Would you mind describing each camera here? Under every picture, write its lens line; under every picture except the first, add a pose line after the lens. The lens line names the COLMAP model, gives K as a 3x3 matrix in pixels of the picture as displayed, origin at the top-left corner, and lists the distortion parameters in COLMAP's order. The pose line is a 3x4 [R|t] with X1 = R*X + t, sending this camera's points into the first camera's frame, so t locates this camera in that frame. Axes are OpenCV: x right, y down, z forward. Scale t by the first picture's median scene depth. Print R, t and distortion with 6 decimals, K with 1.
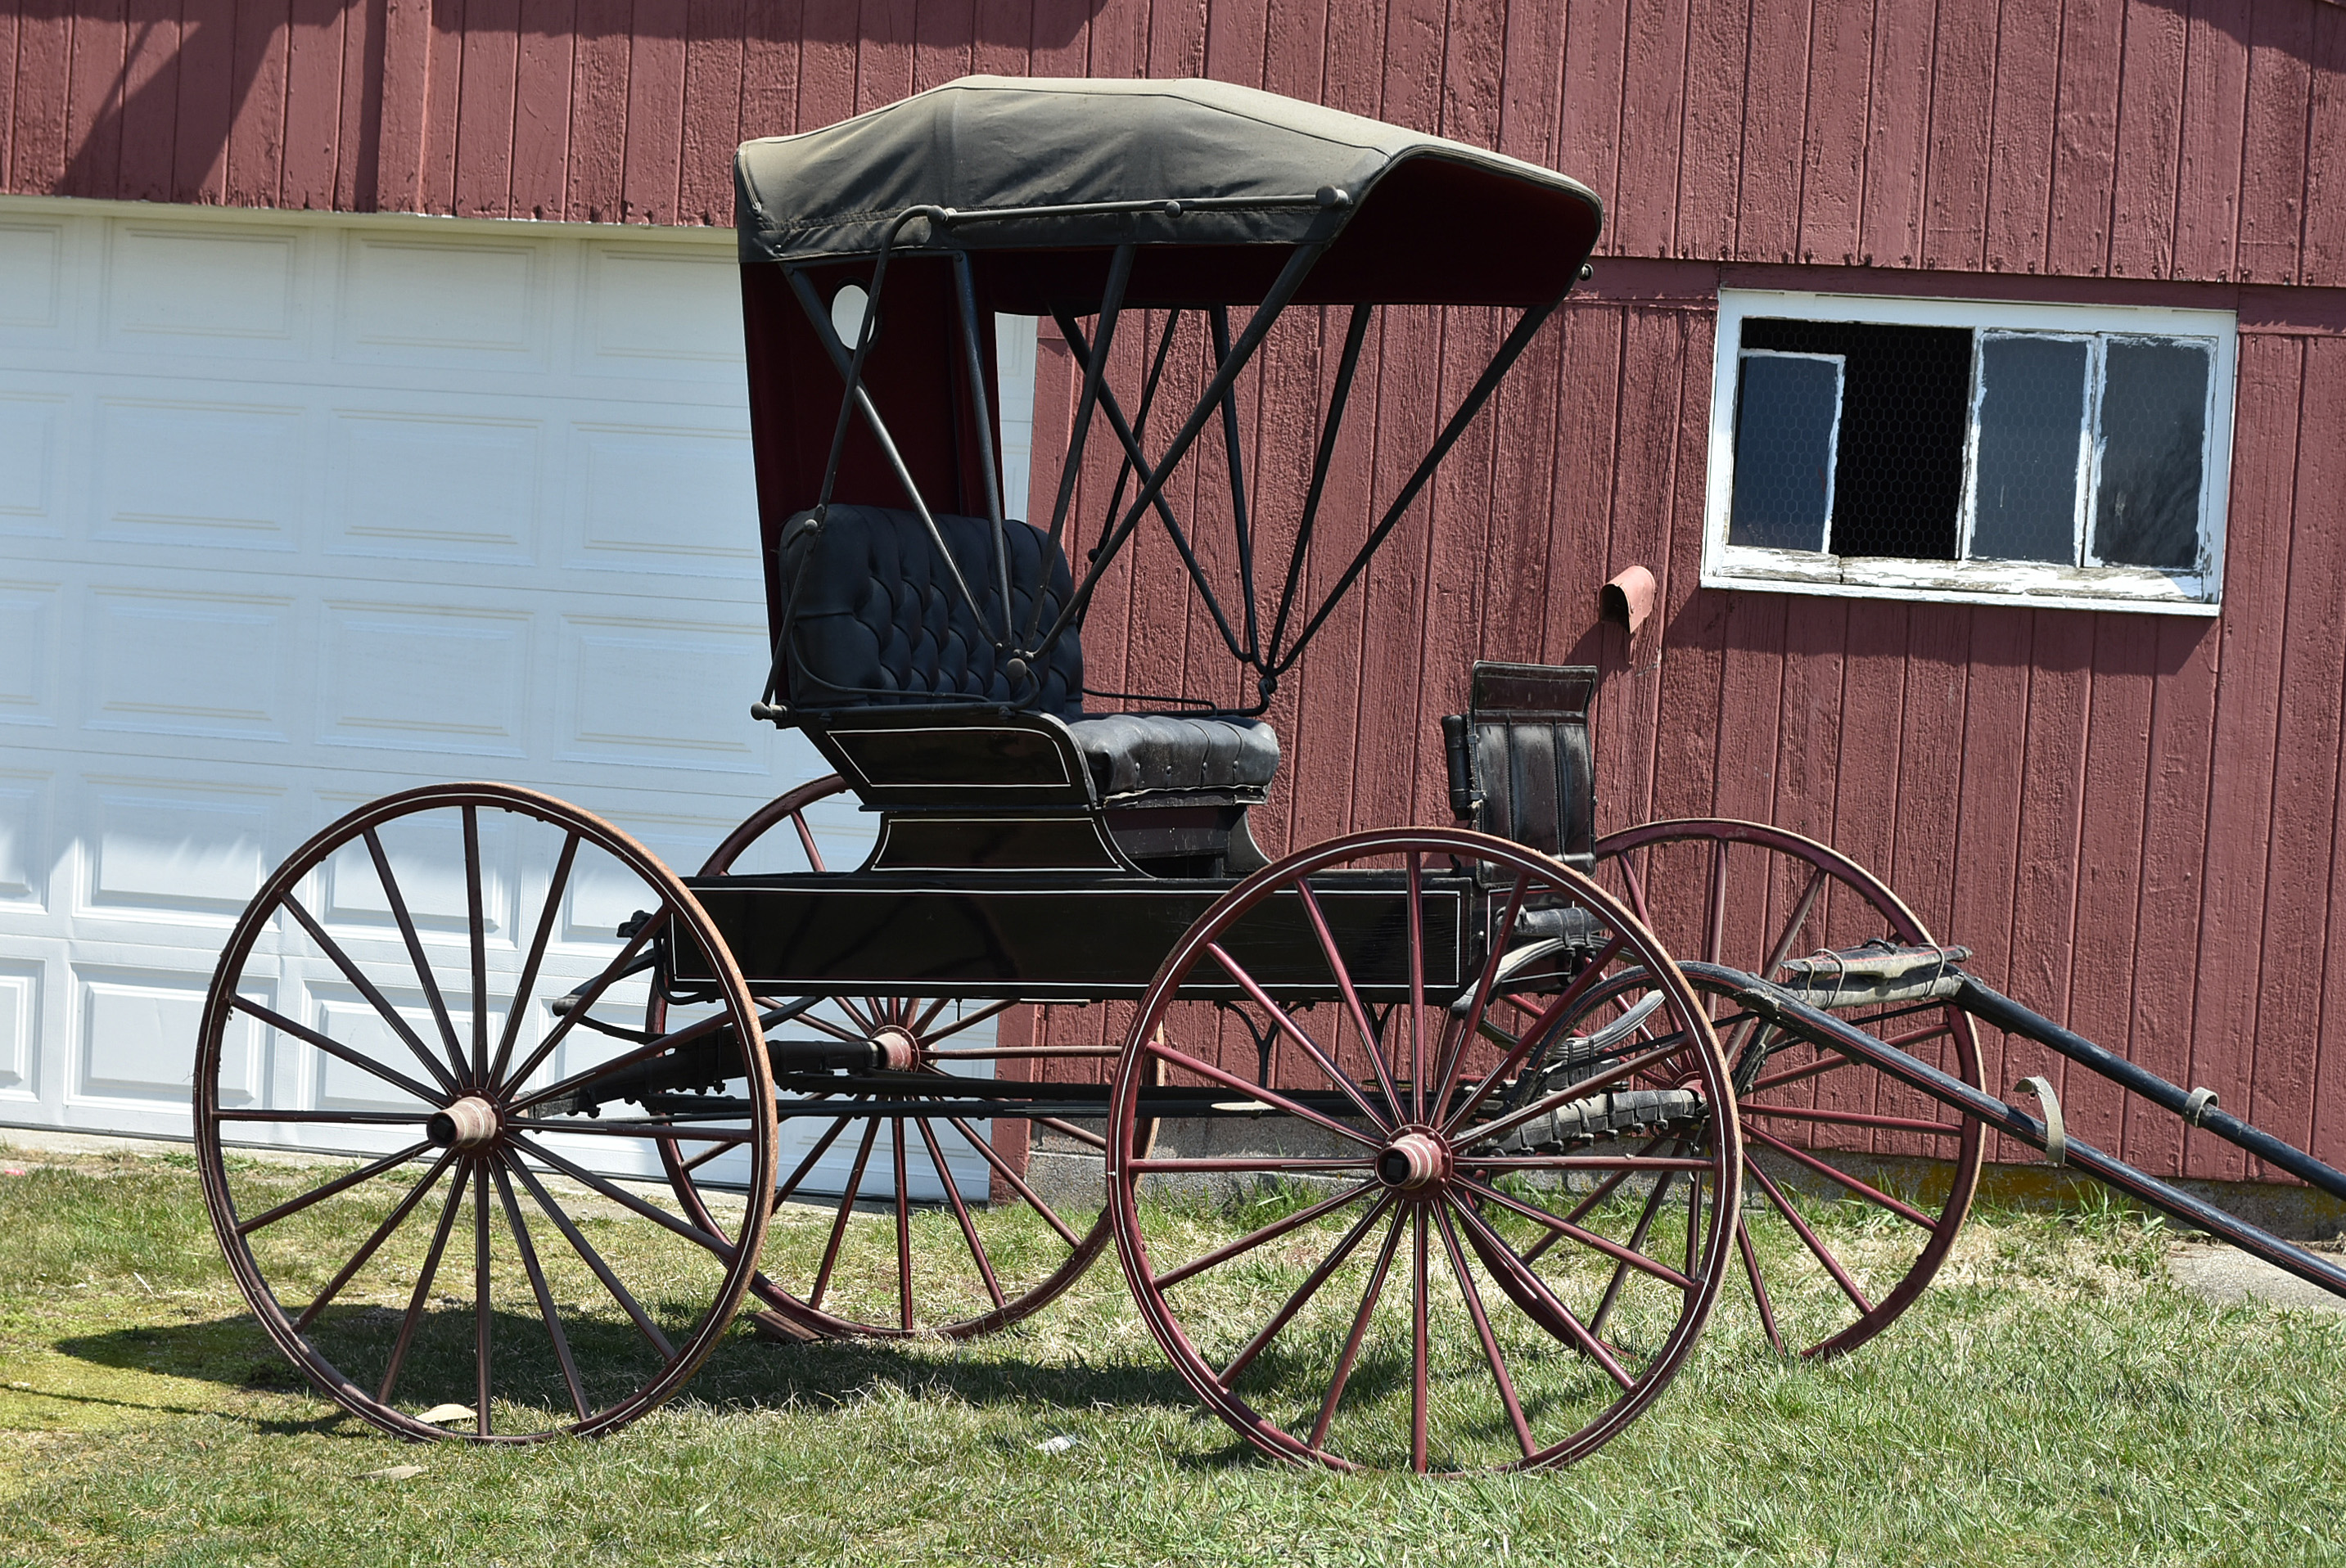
lens RADIAL K [[5042.3, 0, 1163.8], [0, 5042.3, 798.4], [0, 0, 1]] dist [-0.031234, 0.000000]
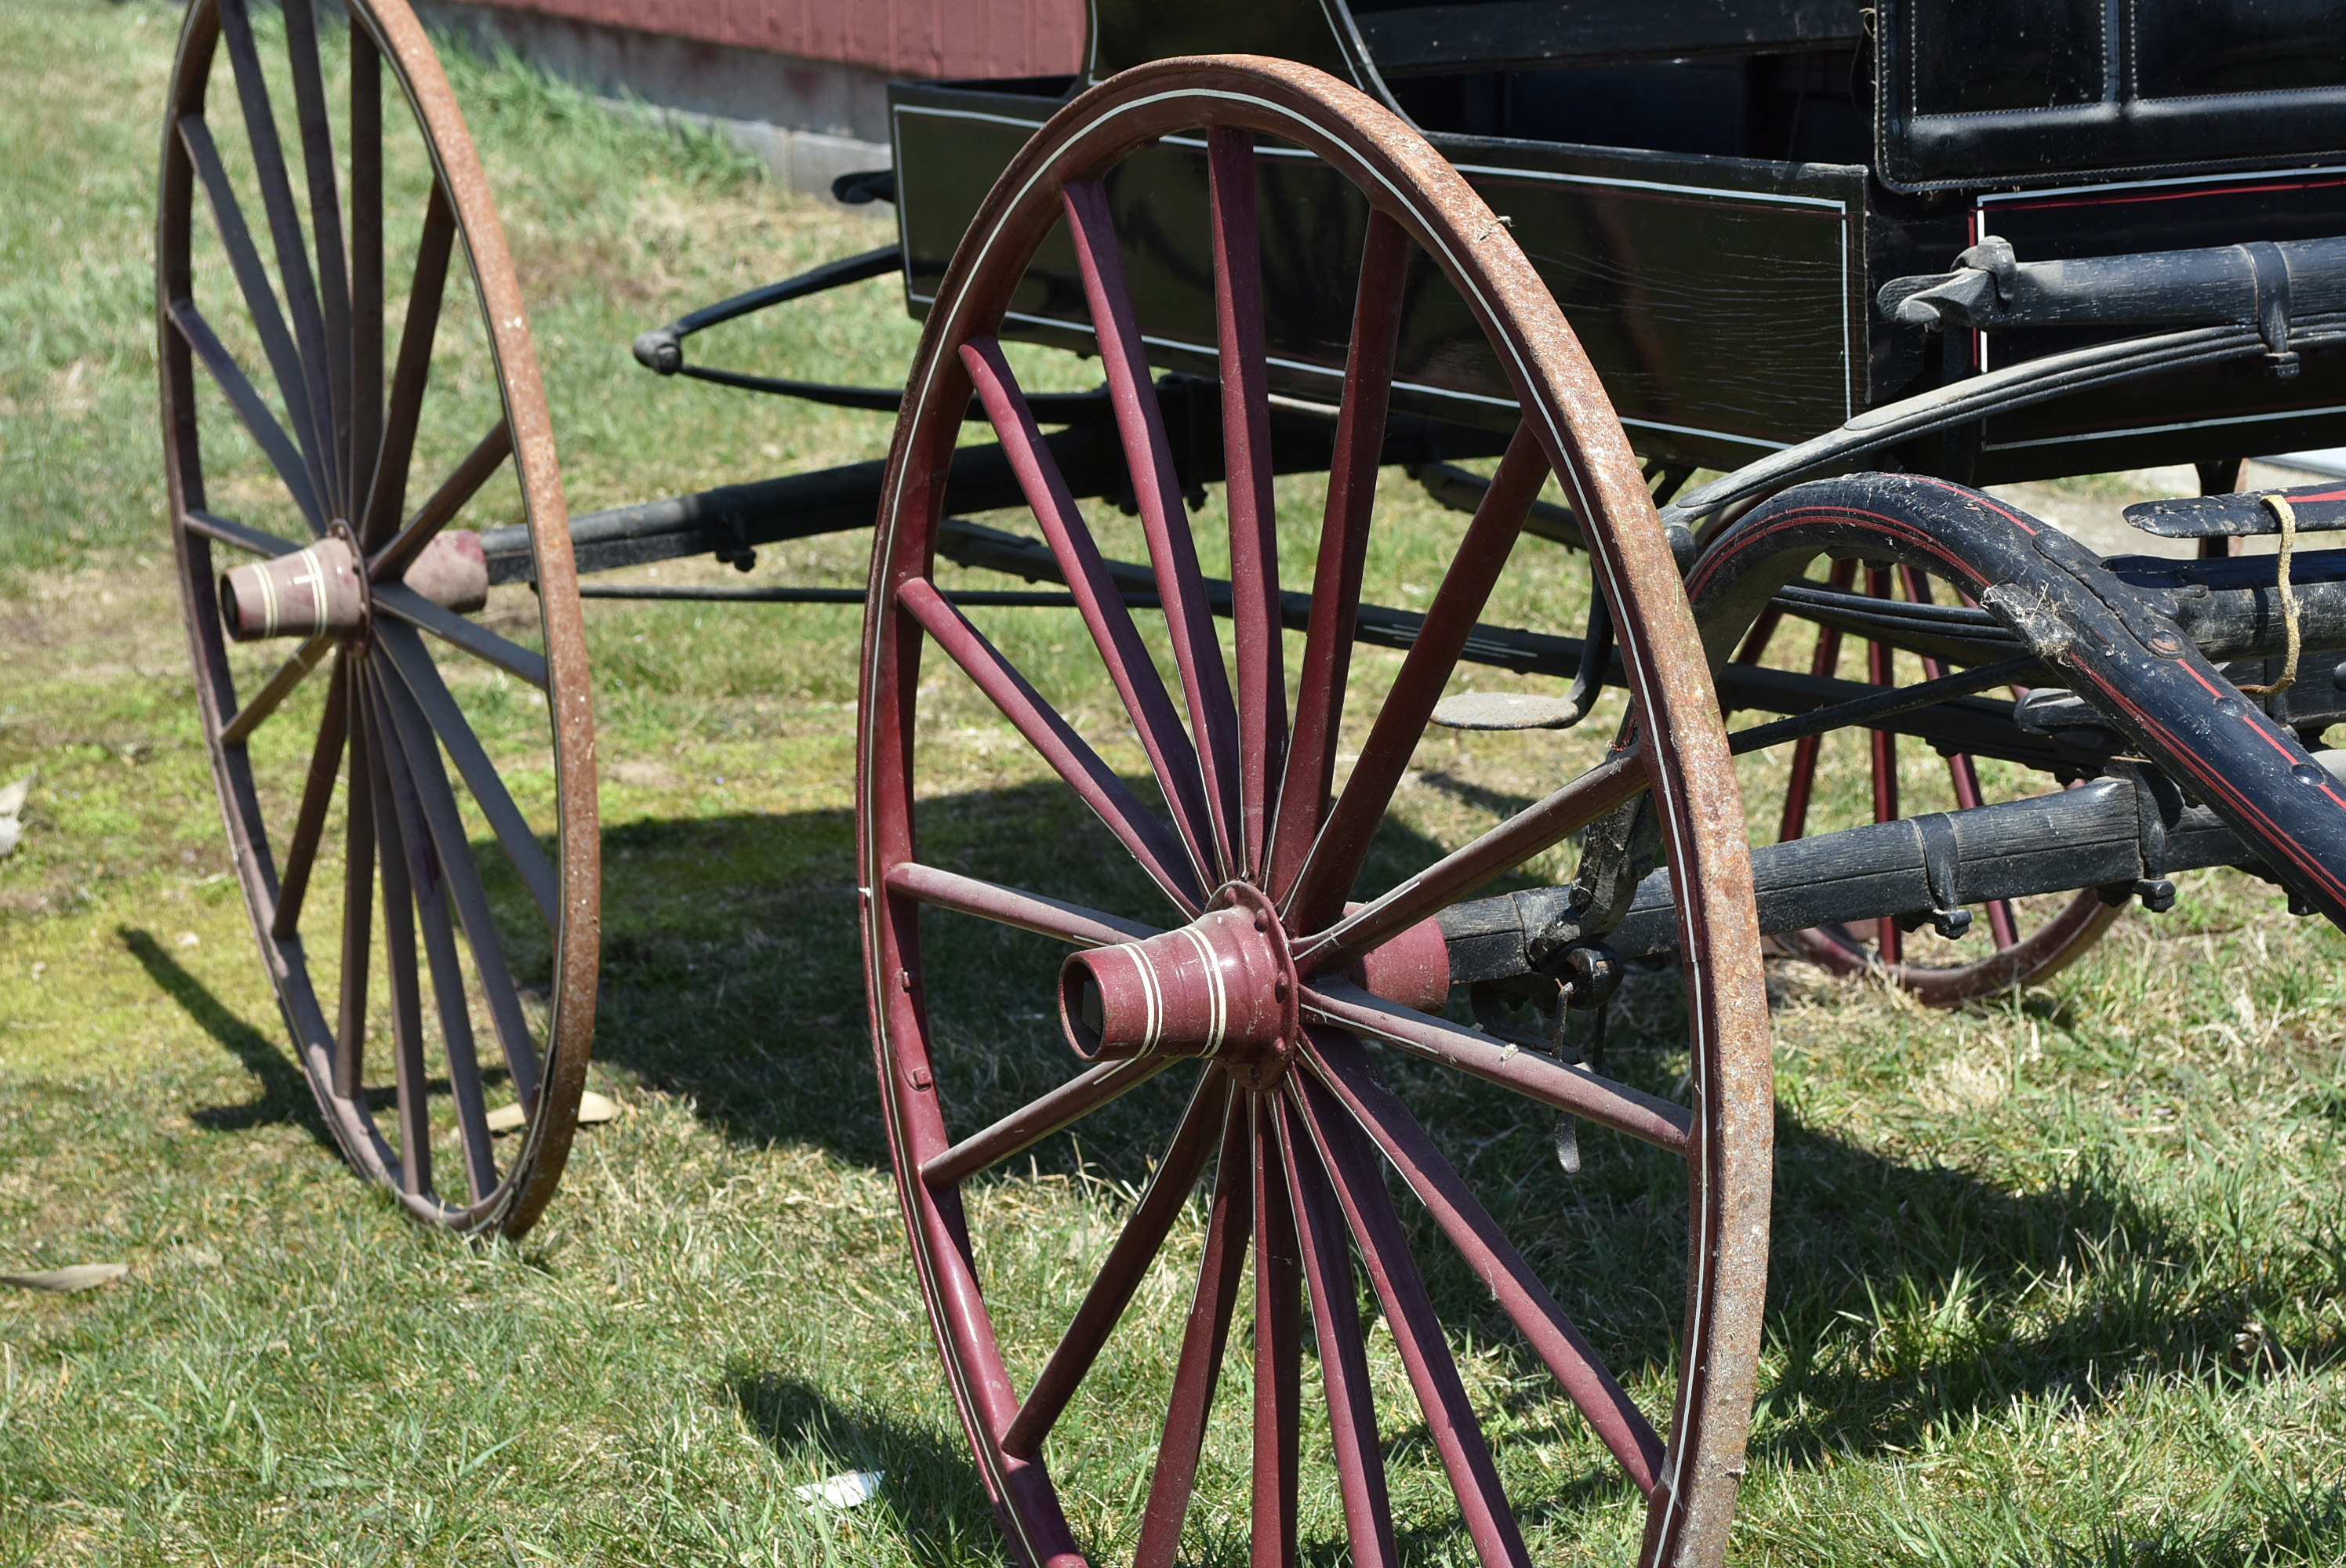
lens RADIAL K [[5362.9, 0, 1184.3], [0, 5362.9, 810.1], [0, 0, 1]] dist [-0.012129, 0.000000]
pose [[0.764411, 0.104798, -0.636155, 0.195516], [0.020065, 0.982356, 0.185941, -0.008280], [0.644417, -0.154900, 0.748821, 0.473950]]
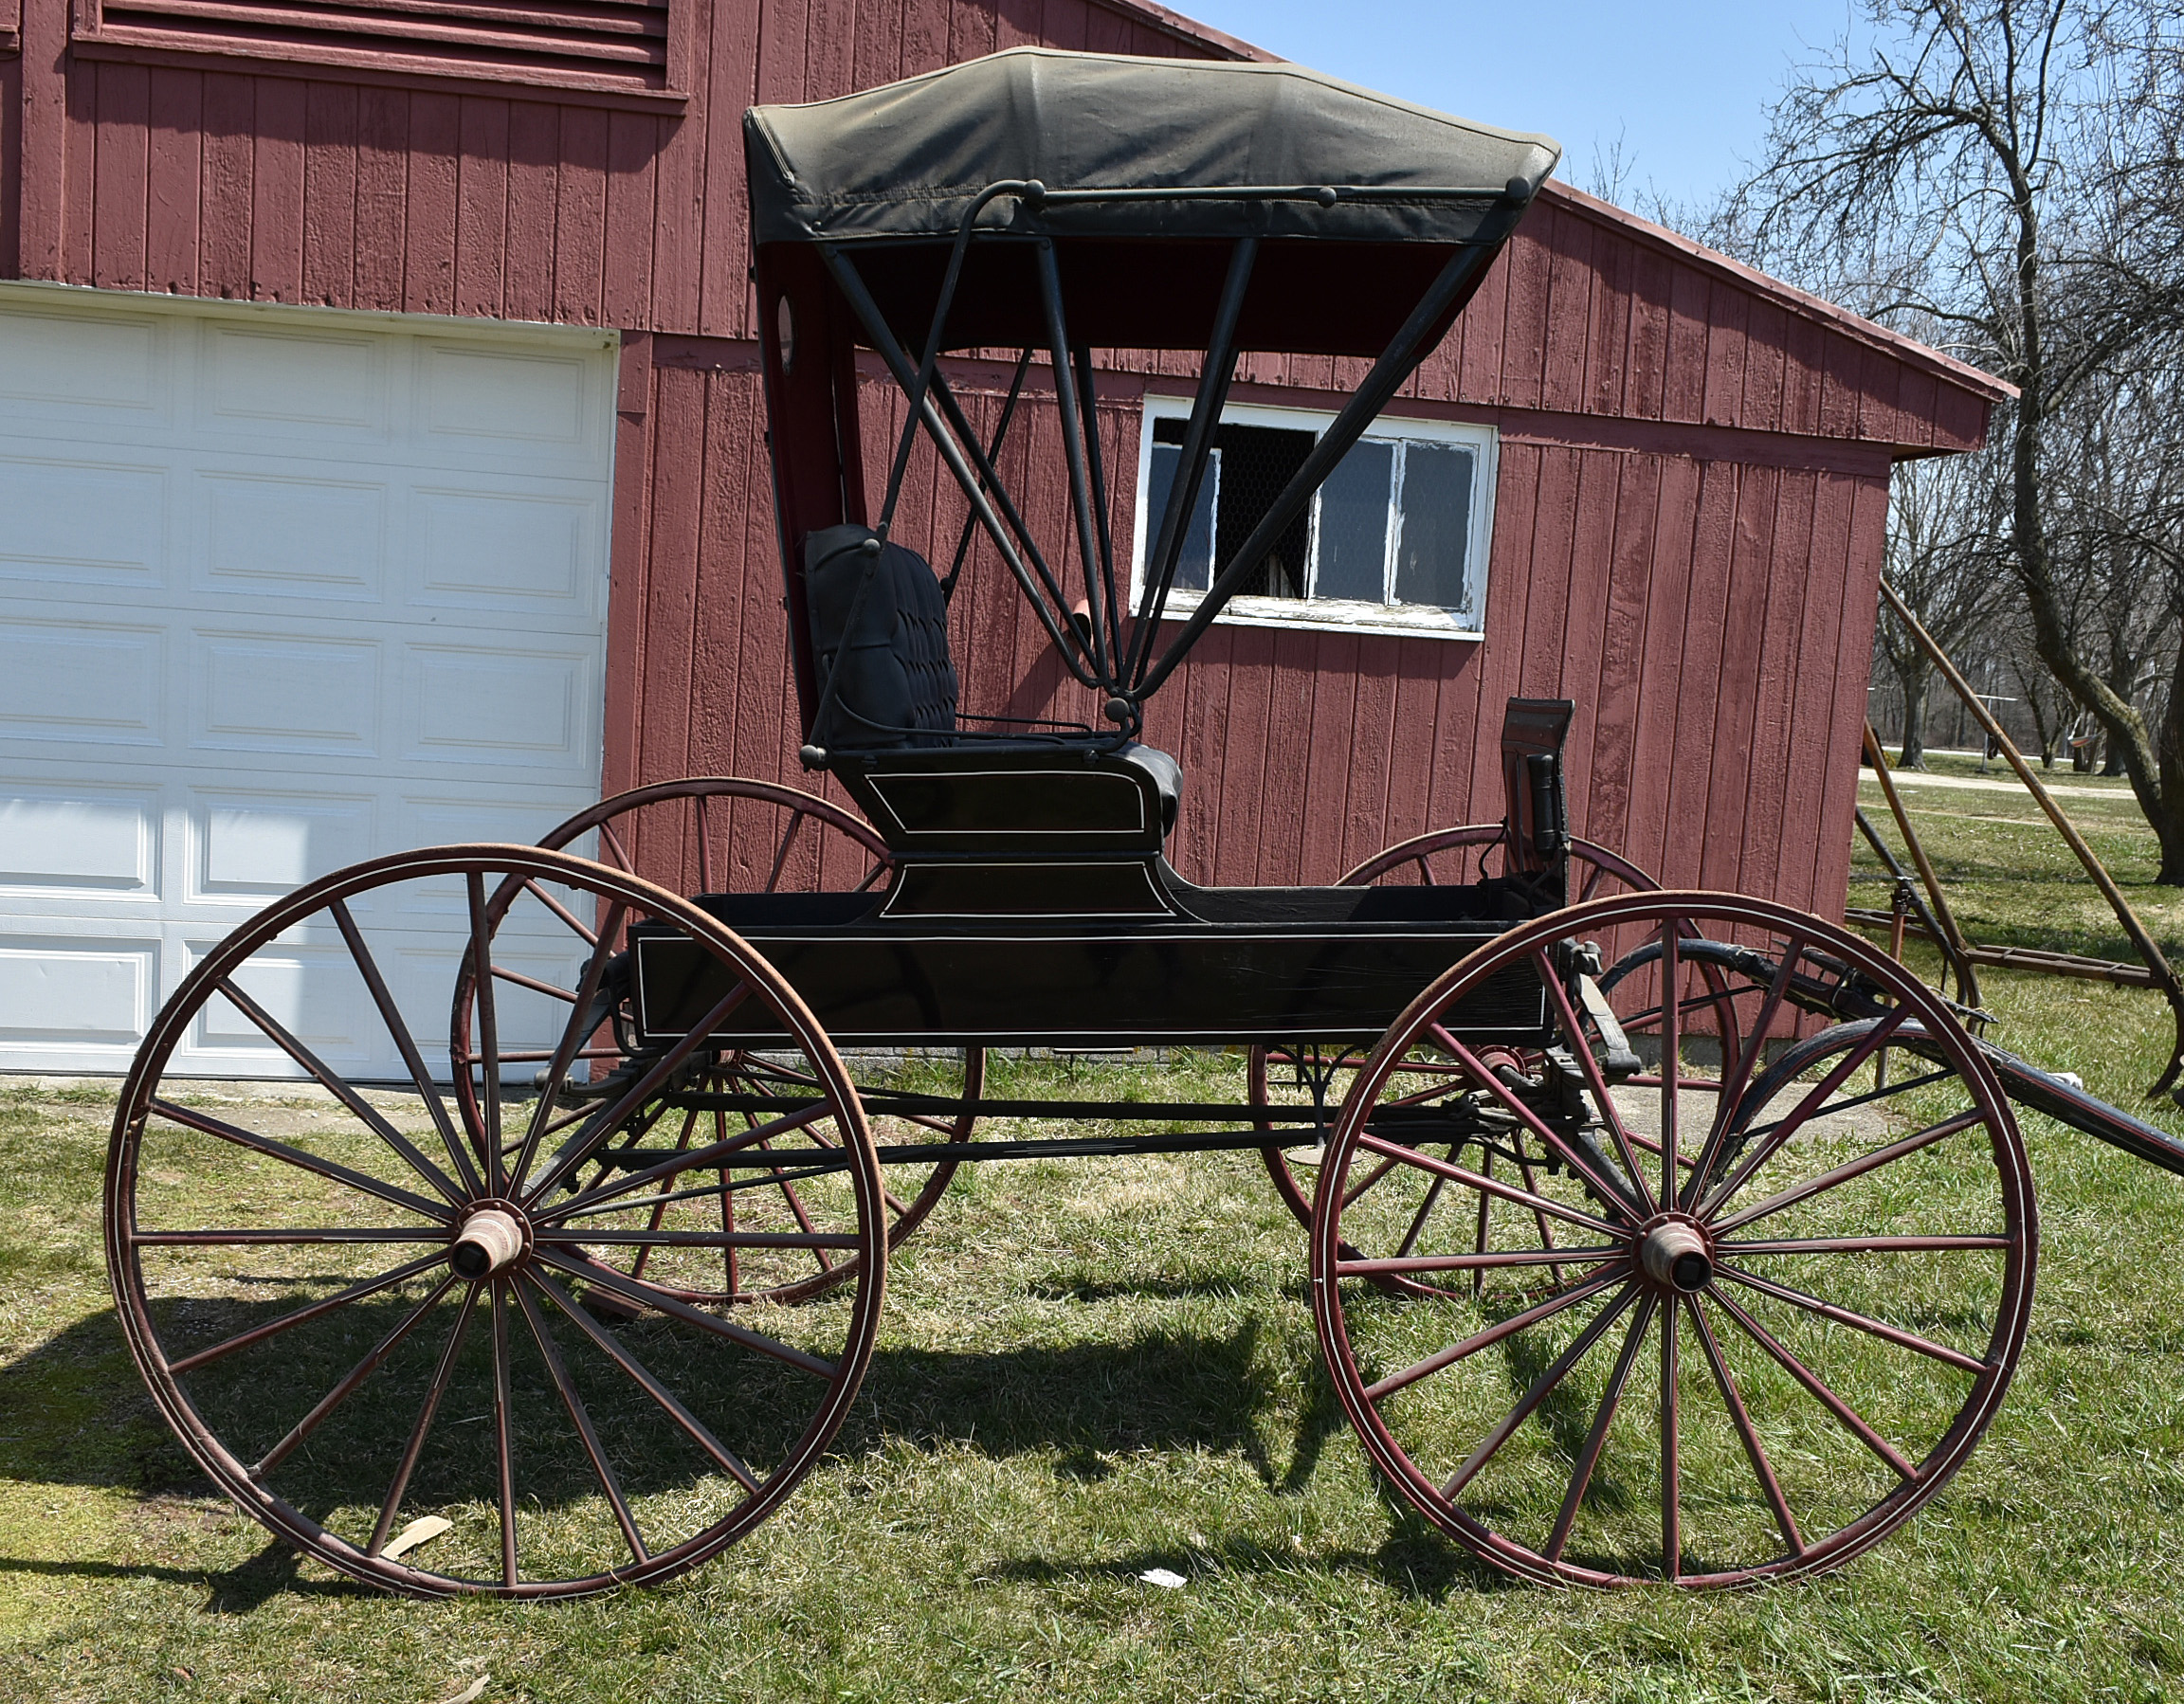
lens RADIAL K [[2216.1, 0, 1119.9], [0, 2216.1, 904.4], [0, 0, 1]] dist [-0.019354, 0.000000]
pose [[0.921453, -0.039458, 0.386480, -0.131934], [0.004231, 0.995789, 0.091580, -0.019394], [-0.388466, -0.082752, 0.917740, 0.449117]]
